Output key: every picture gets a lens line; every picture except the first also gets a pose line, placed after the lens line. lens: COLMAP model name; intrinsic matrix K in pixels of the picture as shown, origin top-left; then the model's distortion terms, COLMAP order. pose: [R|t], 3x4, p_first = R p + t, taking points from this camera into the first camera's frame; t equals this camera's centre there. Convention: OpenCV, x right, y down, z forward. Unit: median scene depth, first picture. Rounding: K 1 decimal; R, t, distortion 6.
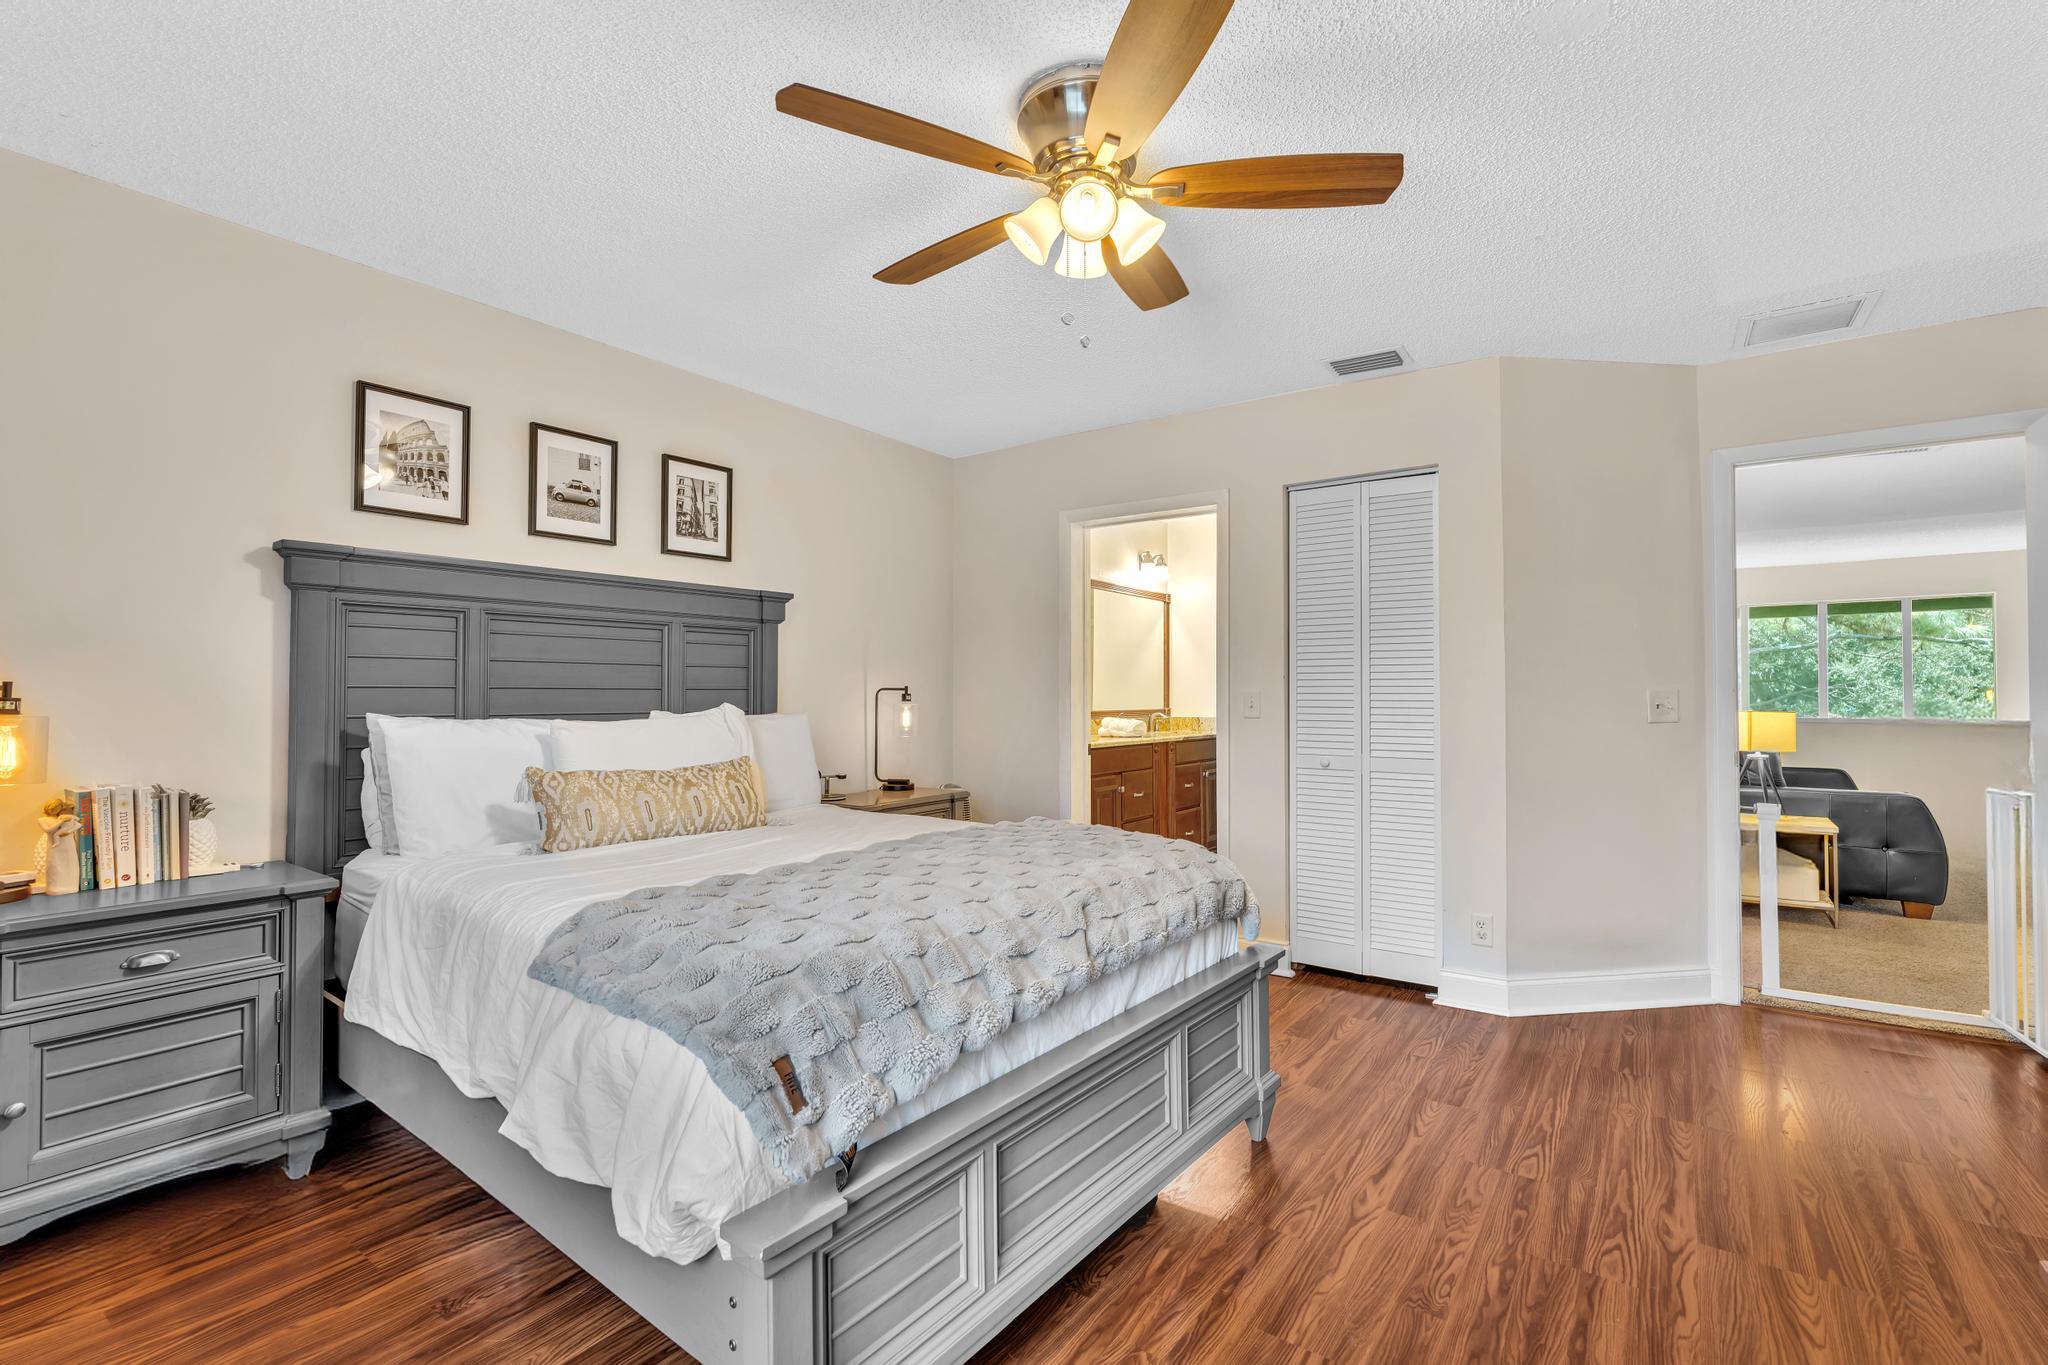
lens RADIAL K [[911.1, 0, 1022.1], [0, 911.1, 688.6], [0, 0, 1]] dist [-0.007182, 0.002573]
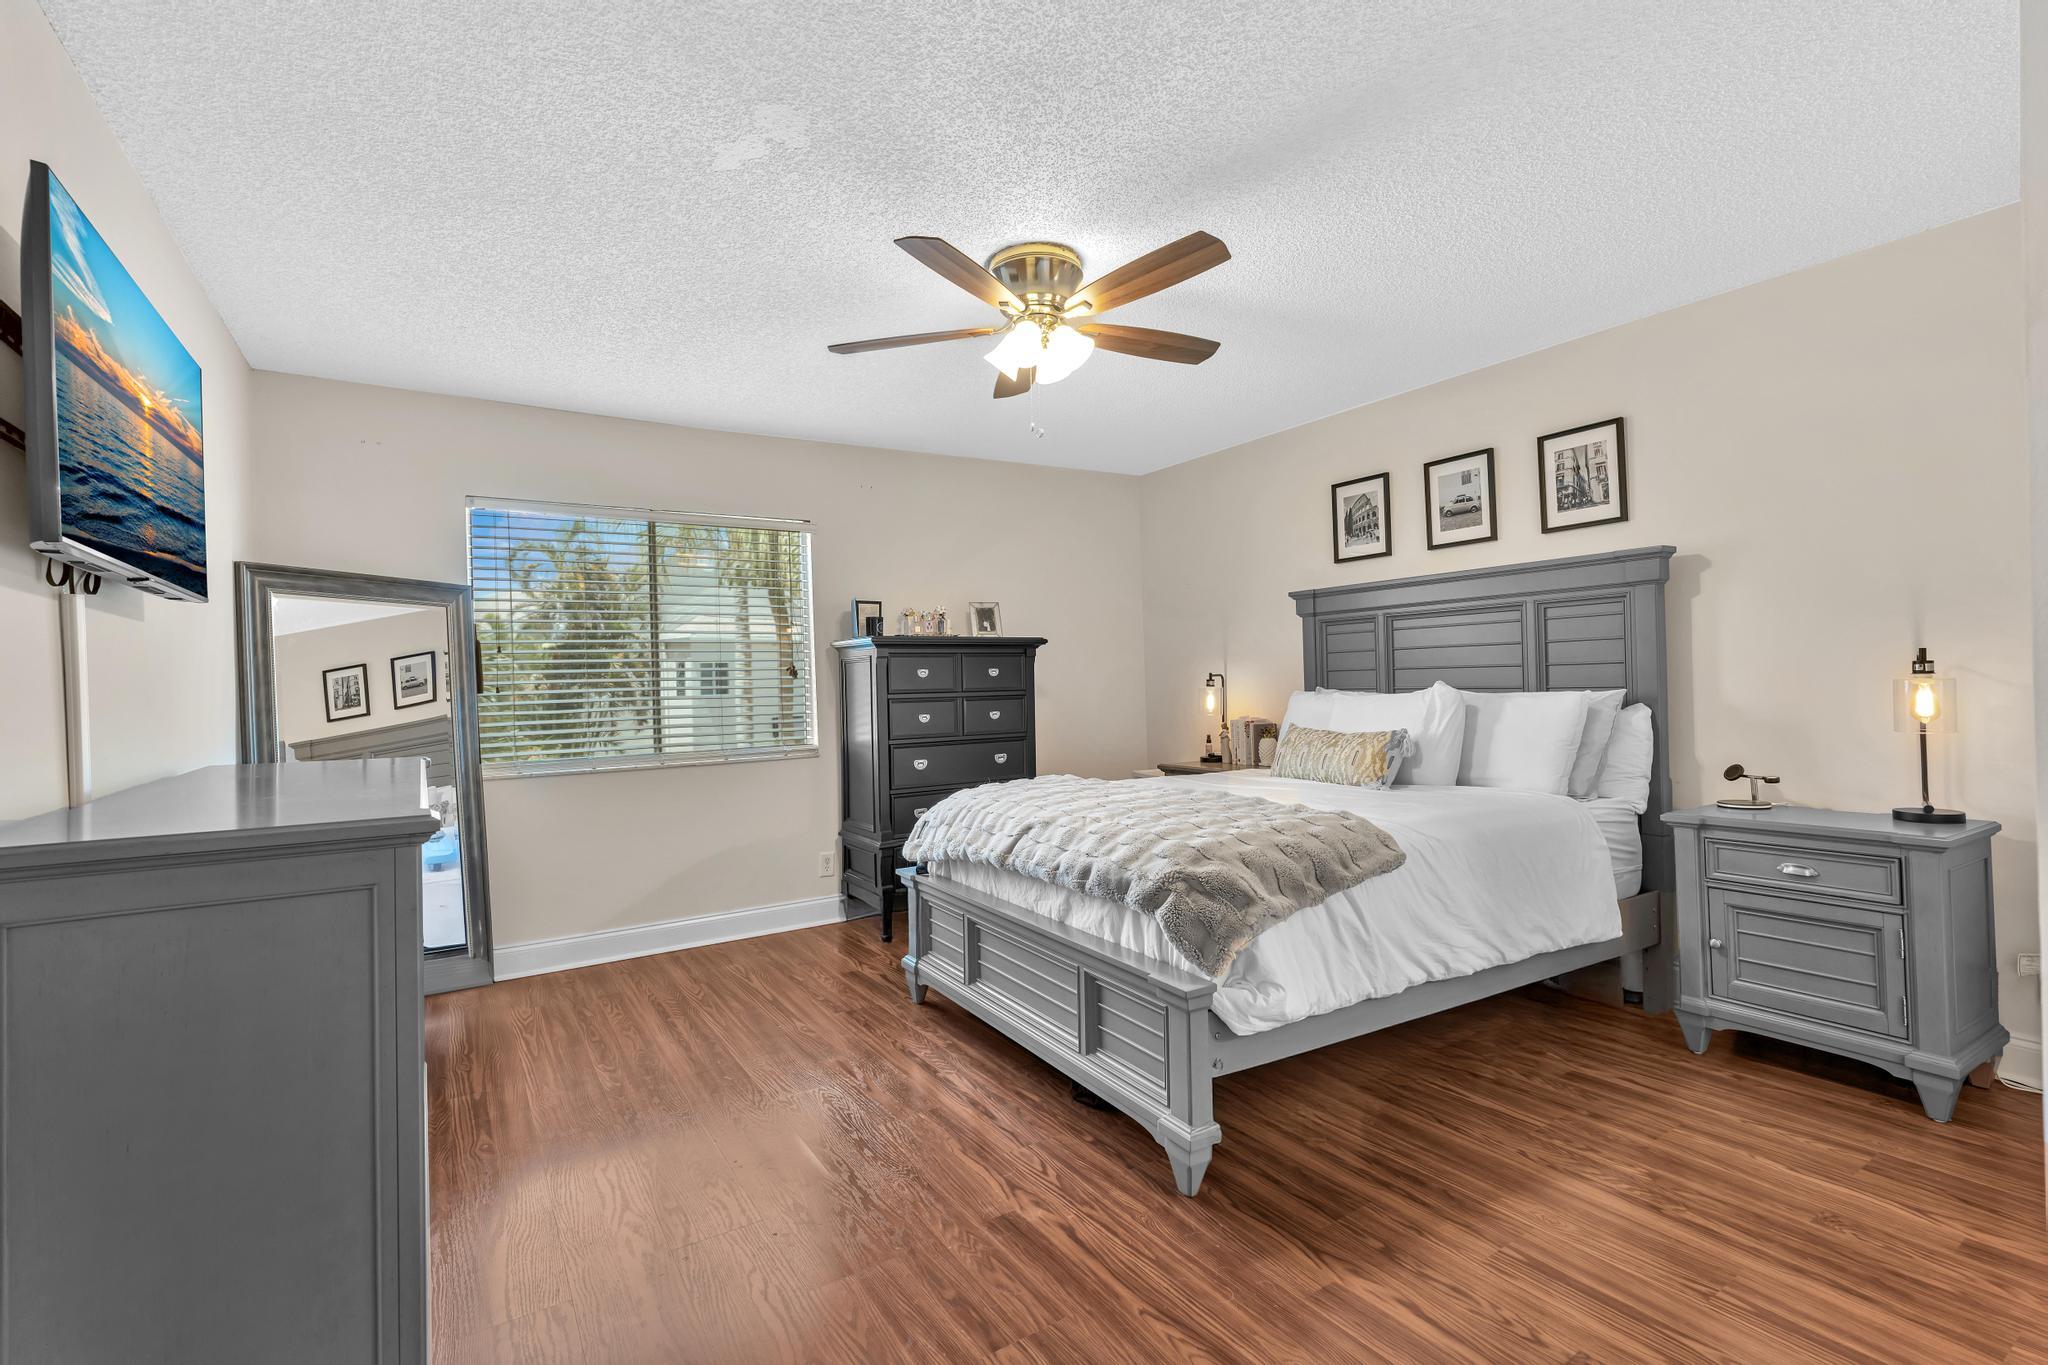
lens RADIAL K [[911.1, 0, 1028.2], [0, 911.1, 677.2], [0, 0, 1]] dist [-0.007182, 0.002573]
pose [[-0.369285, 0.008743, -0.929275, 0.791732], [0.032360, 0.999470, -0.003456, -0.001293], [0.928752, -0.031347, -0.369373, 0.843557]]
